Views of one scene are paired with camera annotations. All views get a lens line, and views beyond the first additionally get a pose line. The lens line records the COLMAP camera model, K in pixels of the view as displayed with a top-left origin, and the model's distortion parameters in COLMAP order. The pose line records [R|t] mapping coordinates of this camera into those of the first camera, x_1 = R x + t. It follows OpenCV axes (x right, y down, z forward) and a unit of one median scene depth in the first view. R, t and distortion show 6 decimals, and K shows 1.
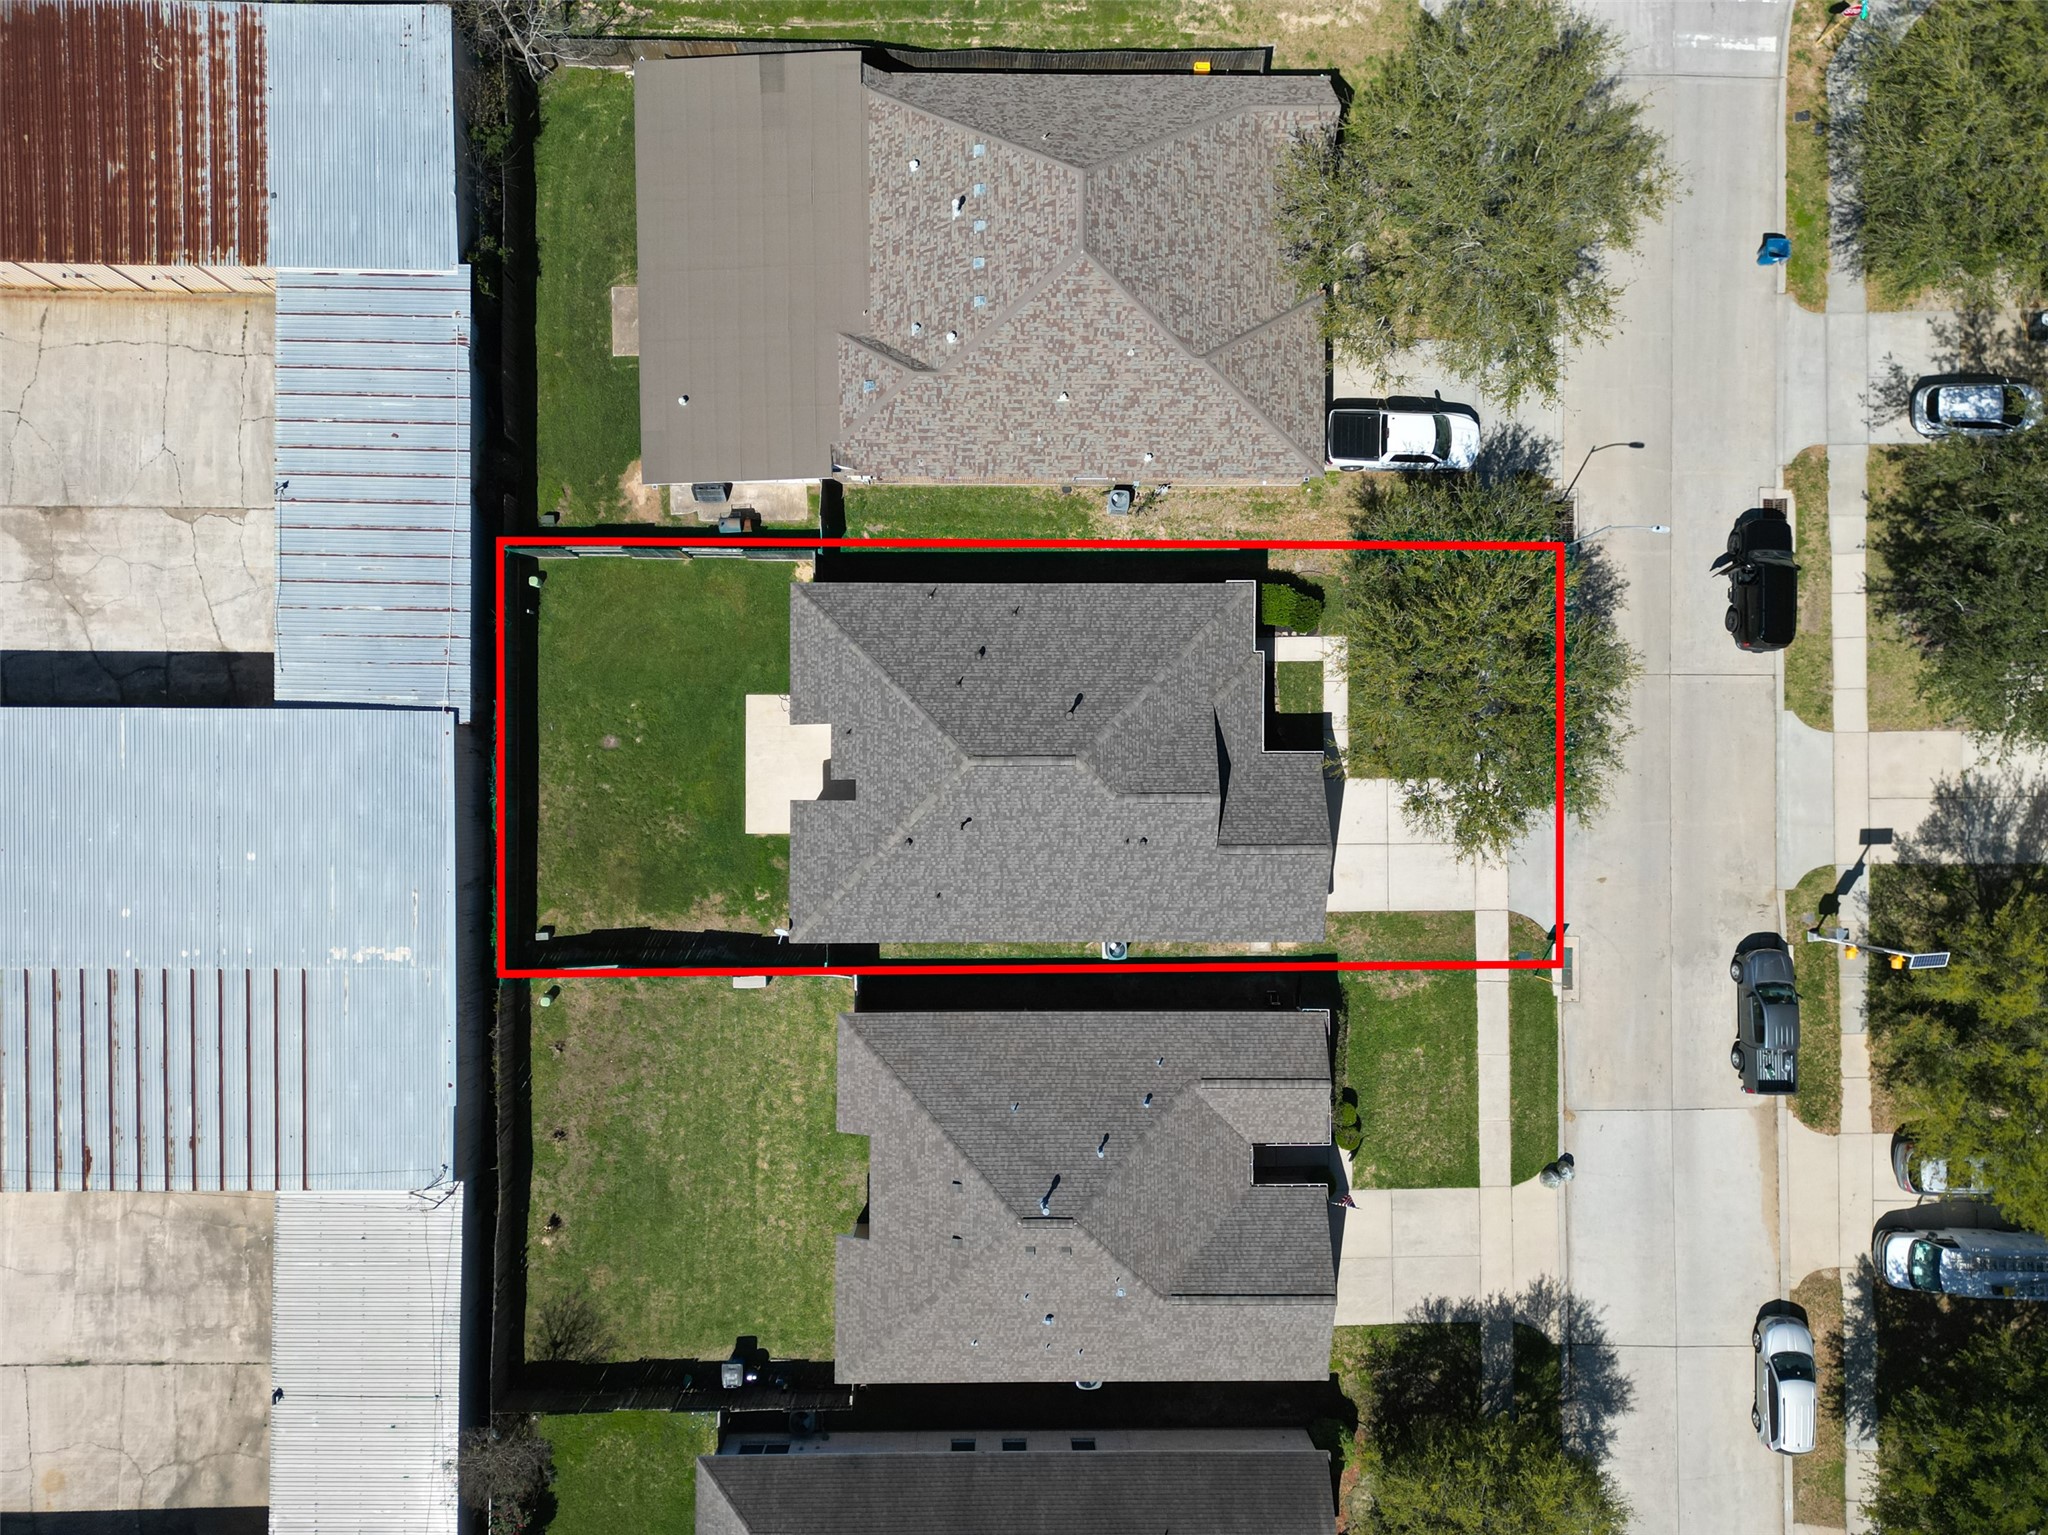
lens RADIAL K [[1433.3, 0, 1017.9], [0, 1433.3, 767.1], [0, 0, 1]] dist [0.071055, -0.055658]
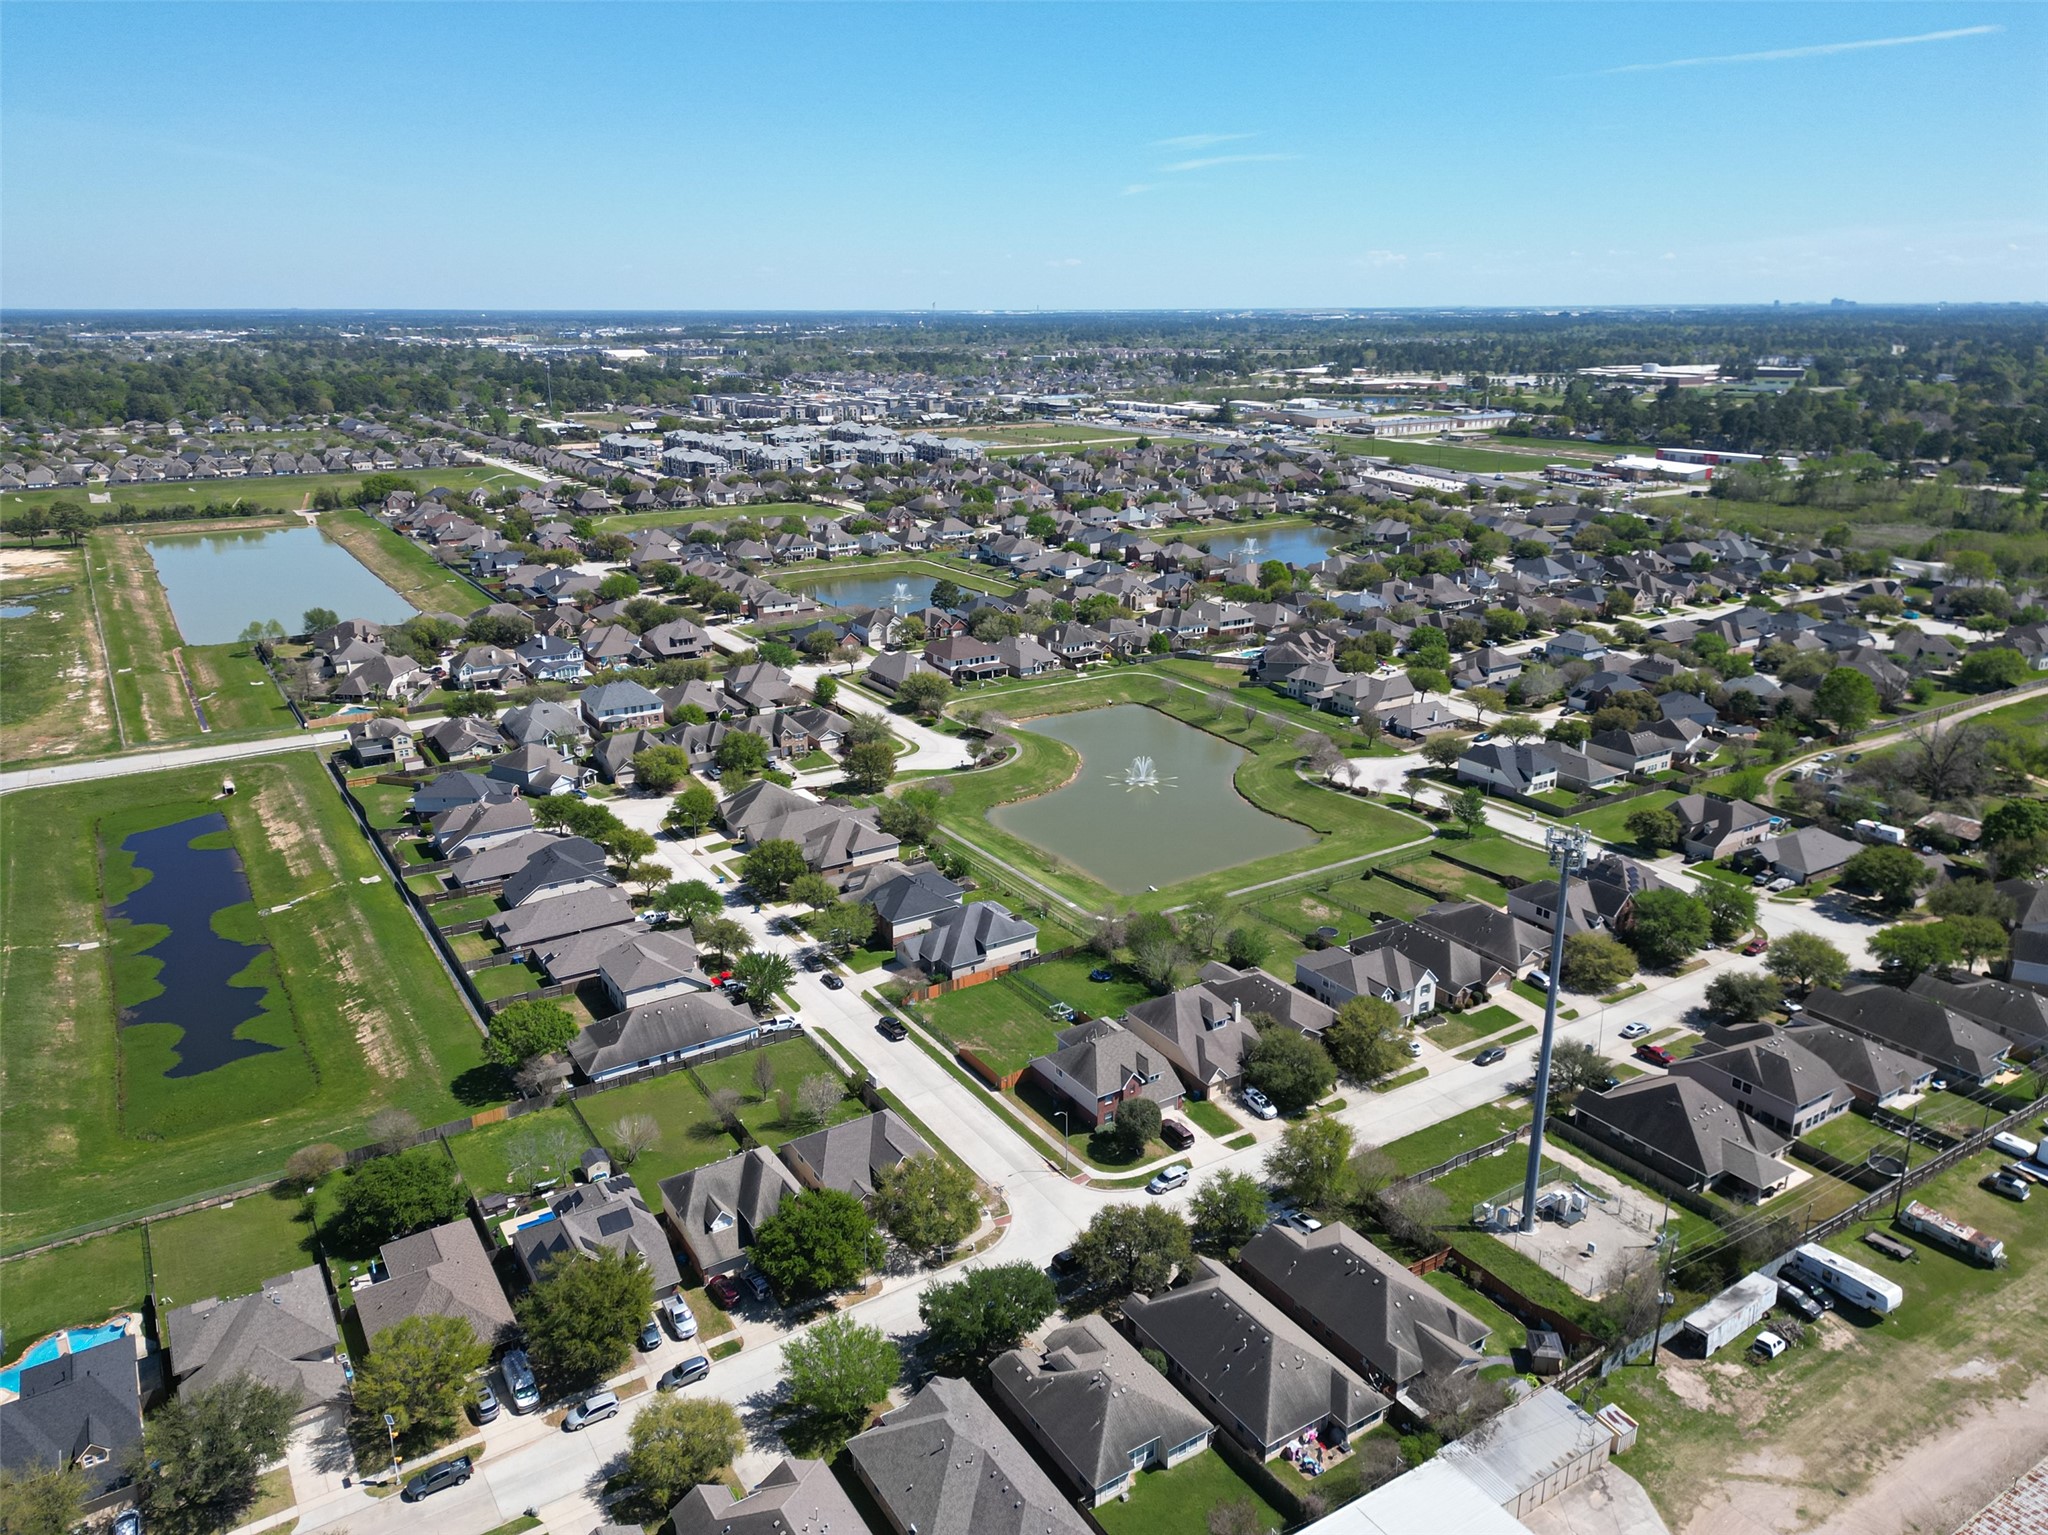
lens RADIAL K [[1420.2, 0, 1027.0], [0, 1420.2, 776.1], [0, 0, 1]] dist [0.075098, -0.073341]
pose [[-0.543479, -0.278653, 0.791823, -1.542647], [0.839255, -0.161481, 0.519207, -0.059468], [-0.016814, 0.946719, 0.321622, -0.840009]]
